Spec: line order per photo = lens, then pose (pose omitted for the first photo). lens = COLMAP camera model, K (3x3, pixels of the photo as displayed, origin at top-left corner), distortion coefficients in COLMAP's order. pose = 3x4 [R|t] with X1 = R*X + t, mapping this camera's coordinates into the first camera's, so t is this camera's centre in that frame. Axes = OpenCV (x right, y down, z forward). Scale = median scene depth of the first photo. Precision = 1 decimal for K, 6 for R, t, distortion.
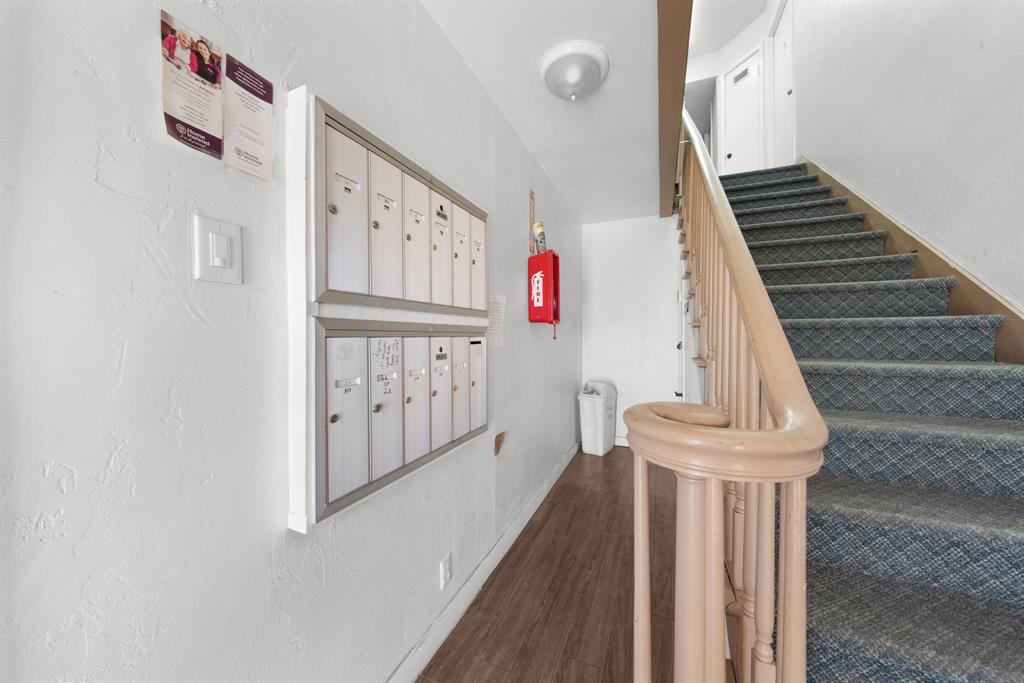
lens RADIAL K [[357.9, 0, 513.3], [0, 357.9, 335.4], [0, 0, 1]] dist [-0.001889, -0.000091]
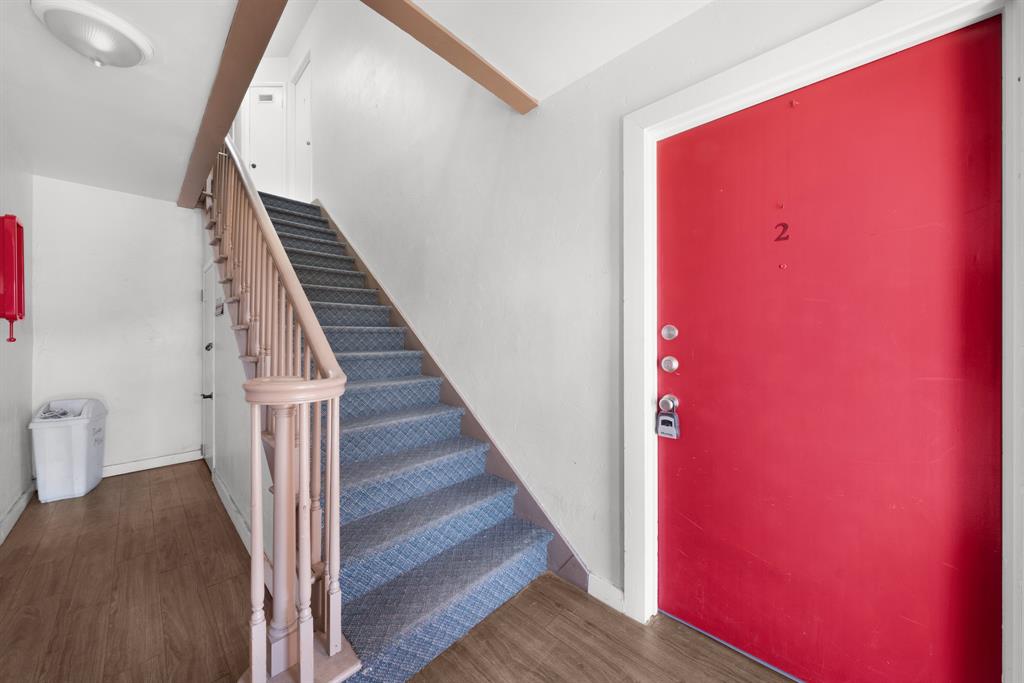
lens RADIAL K [[357.9, 0, 513.3], [0, 357.9, 335.4], [0, 0, 1]] dist [-0.001889, -0.000091]
pose [[0.361732, 0.006204, 0.932262, -0.253840], [-0.002371, 0.999981, -0.005735, -0.000069], [-0.932279, -0.000136, 0.361740, -0.243078]]
